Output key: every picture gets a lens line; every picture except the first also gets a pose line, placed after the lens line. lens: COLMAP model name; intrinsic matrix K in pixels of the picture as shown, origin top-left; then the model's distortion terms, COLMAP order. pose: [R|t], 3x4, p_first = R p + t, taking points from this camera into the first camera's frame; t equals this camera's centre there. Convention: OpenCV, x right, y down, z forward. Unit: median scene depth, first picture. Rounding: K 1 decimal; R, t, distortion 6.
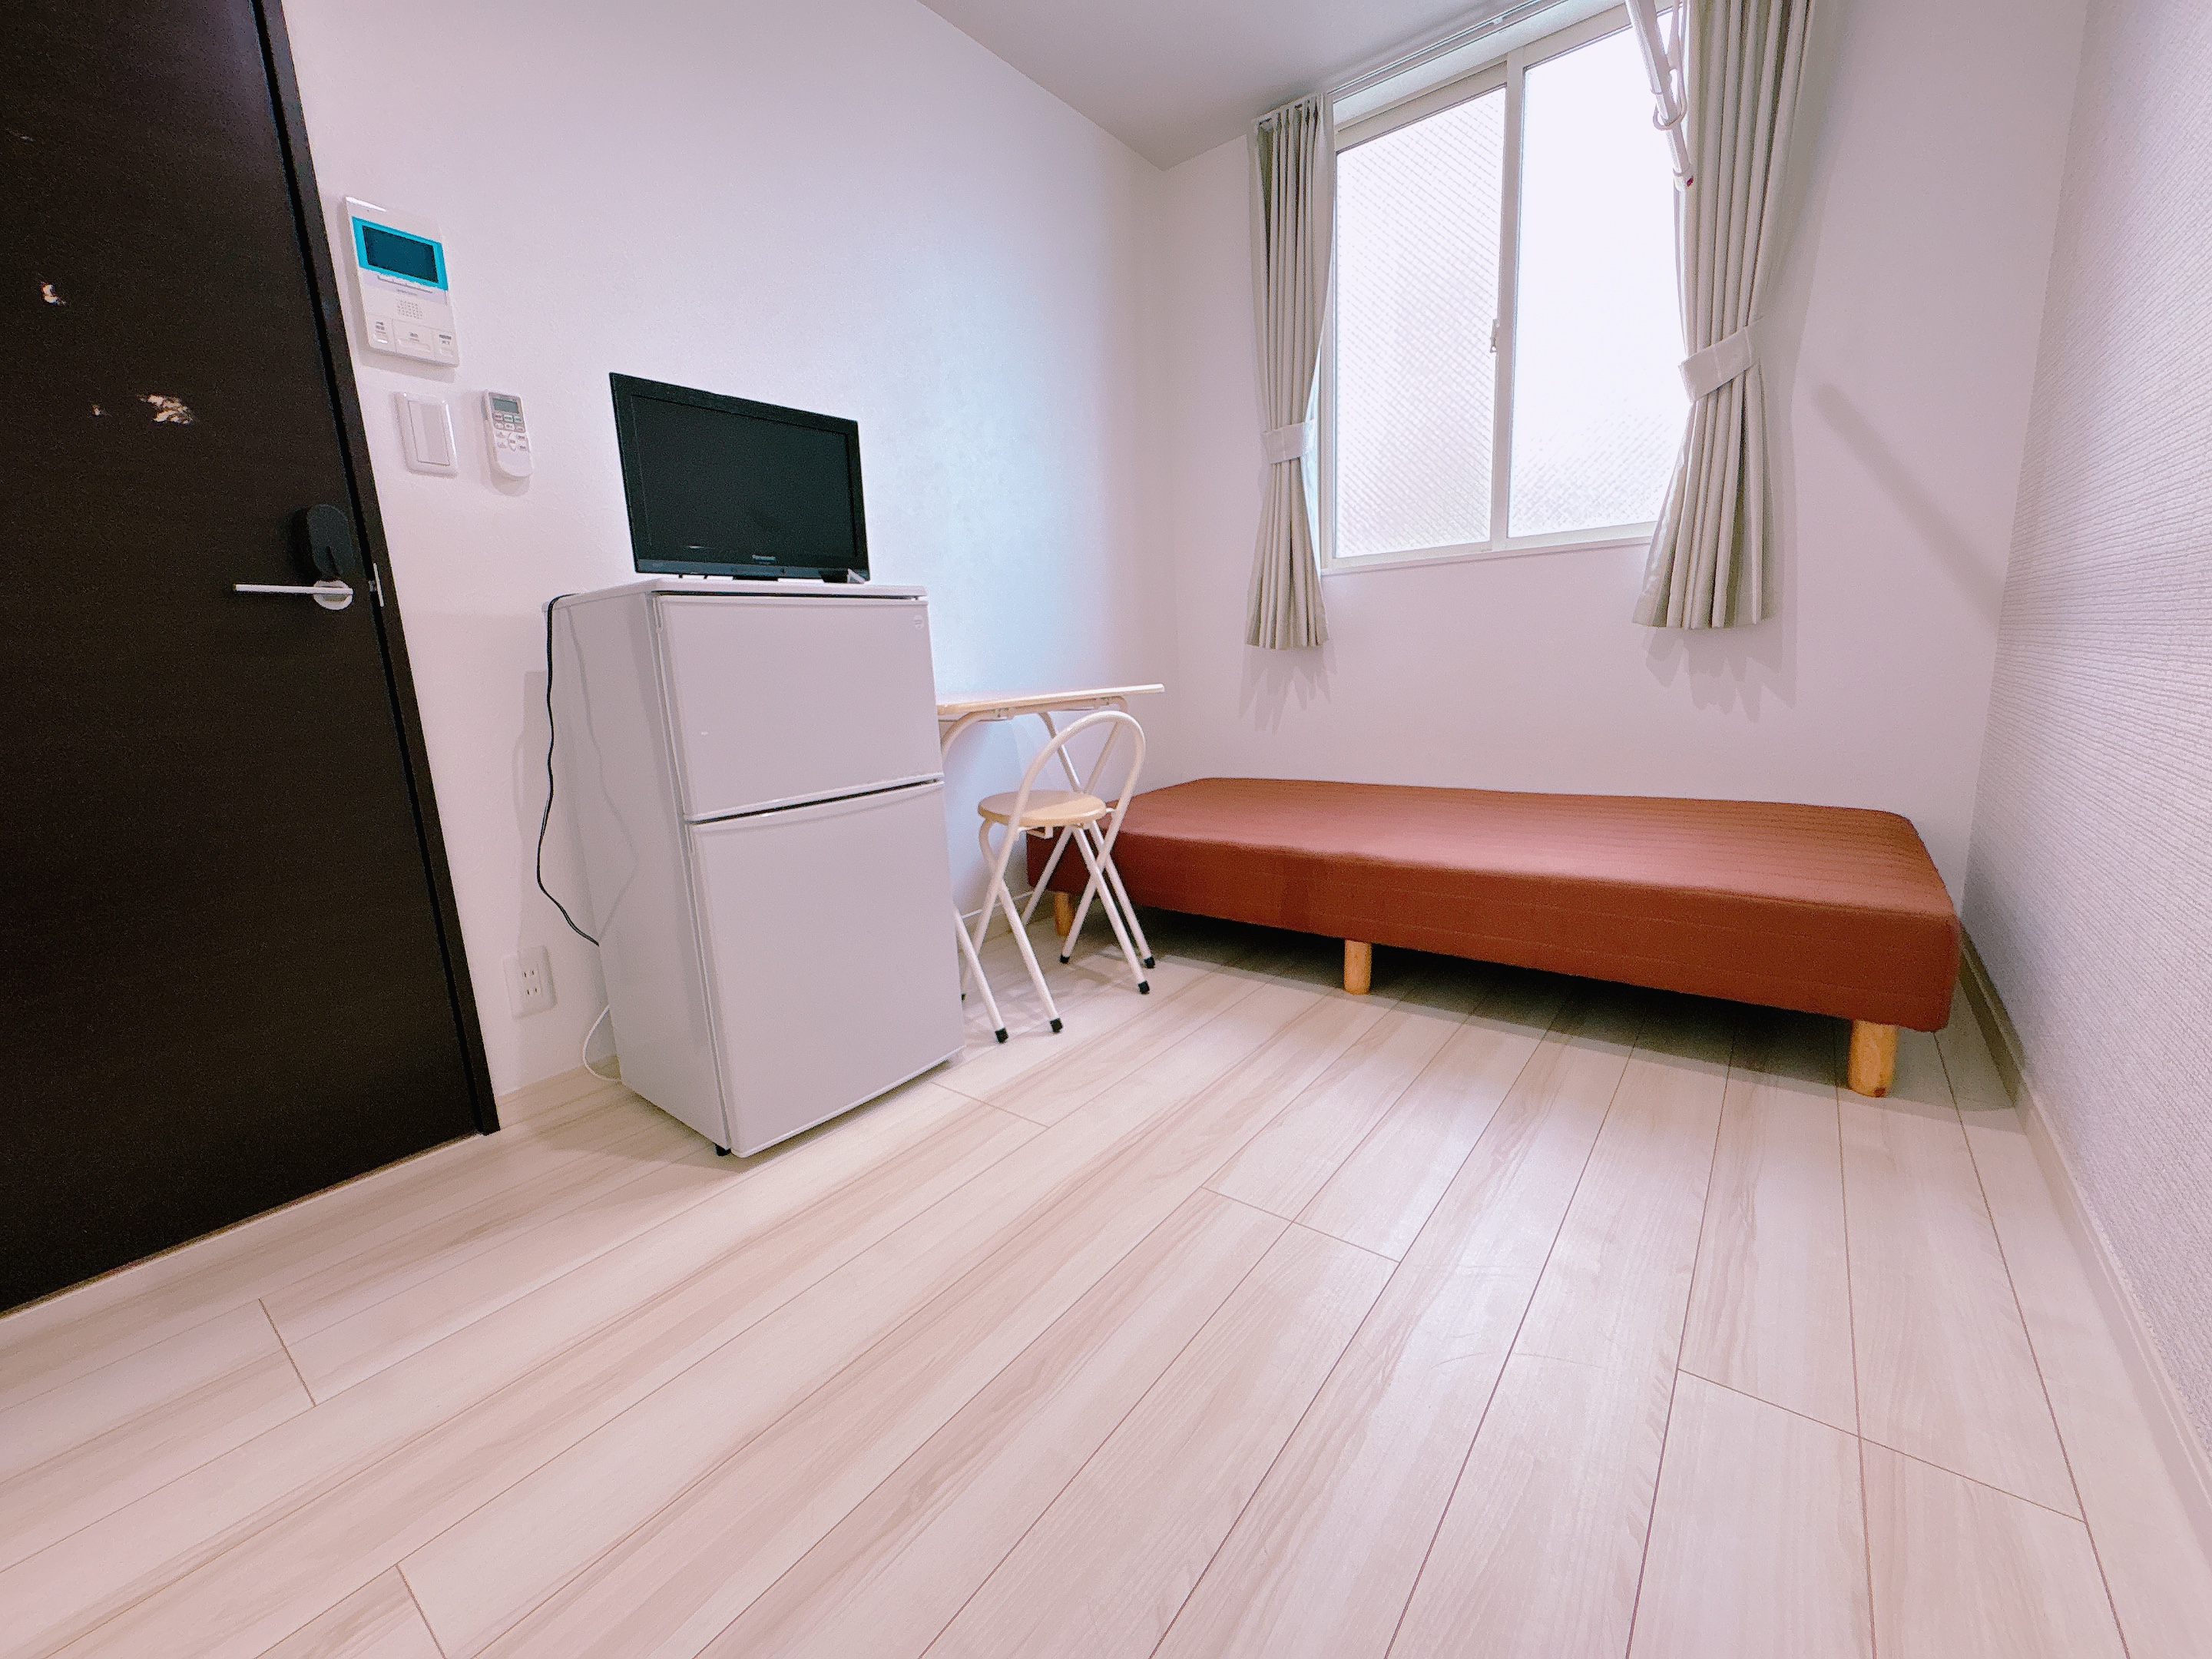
lens RADIAL K [[880.7, 0, 1098.8], [0, 880.7, 828.7], [0, 0, 1]] dist [0.001001, 0.000025]
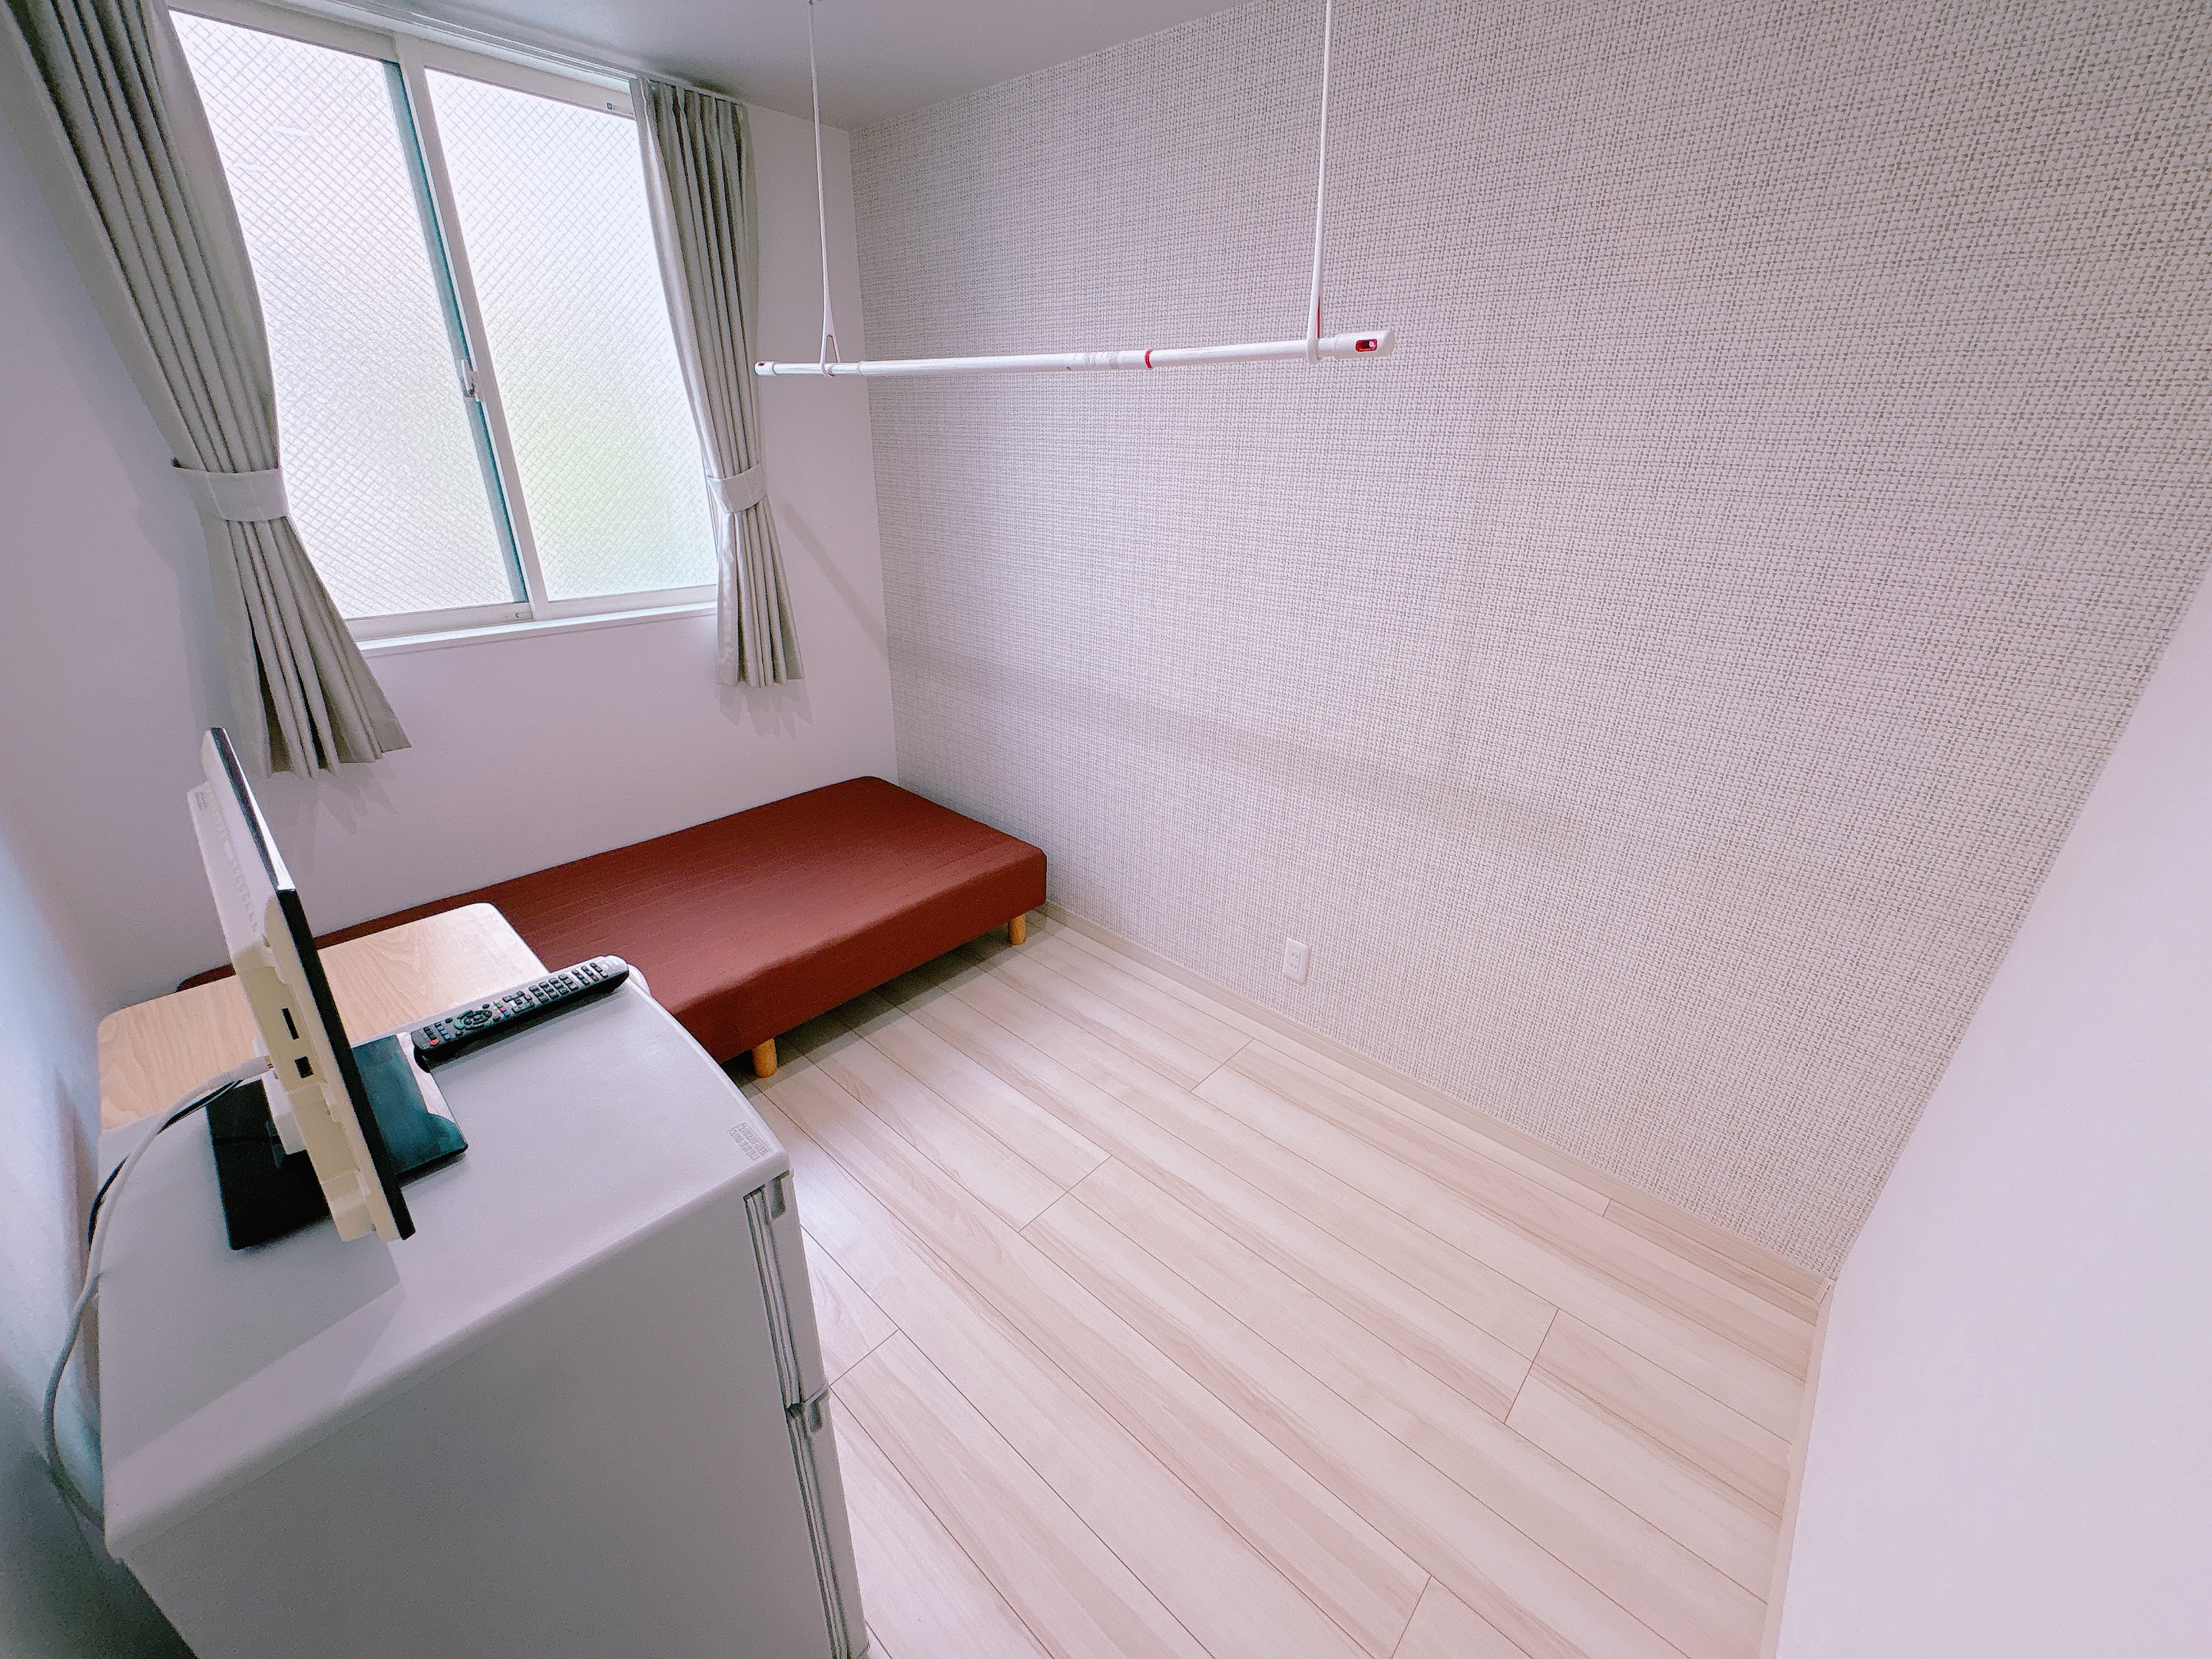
lens RADIAL K [[880.7, 0, 1098.8], [0, 880.7, 828.7], [0, 0, 1]] dist [0.001001, 0.000025]
pose [[0.073650, -0.368176, 0.926834, -0.690630], [0.164628, 0.921097, 0.352815, -0.488989], [-0.983602, 0.126598, 0.128451, 0.439237]]
